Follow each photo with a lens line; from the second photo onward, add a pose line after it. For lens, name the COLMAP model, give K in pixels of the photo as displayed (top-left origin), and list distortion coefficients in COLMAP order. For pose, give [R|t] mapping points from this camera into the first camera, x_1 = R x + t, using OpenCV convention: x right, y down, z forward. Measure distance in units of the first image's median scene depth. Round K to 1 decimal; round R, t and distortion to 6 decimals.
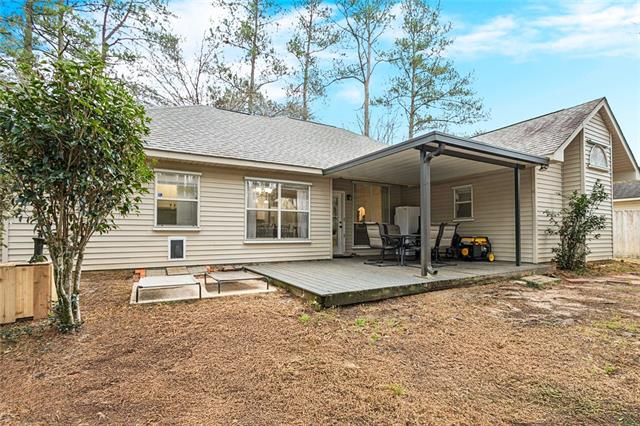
lens RADIAL K [[318.4, 0, 321.3], [0, 318.4, 232.5], [0, 0, 1]] dist [0.000104, 0.000013]
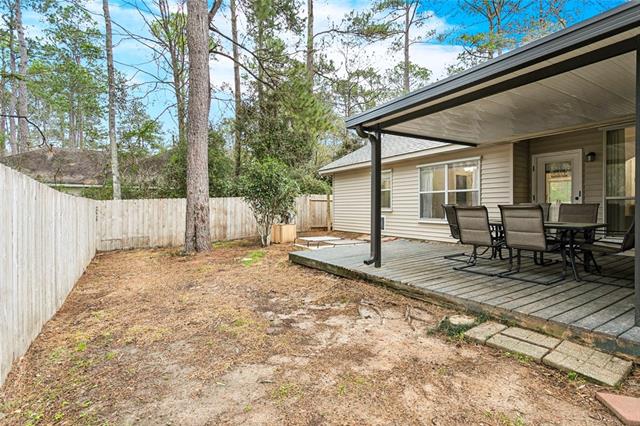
lens RADIAL K [[305.6, 0, 319.3], [0, 305.6, 210.6], [0, 0, 1]] dist [0.000639, 0.000096]
pose [[0.016047, 0.009068, -0.999830, 0.873257], [0.004024, 0.999950, 0.009134, -0.020780], [0.999863, -0.004170, 0.016010, 0.616723]]
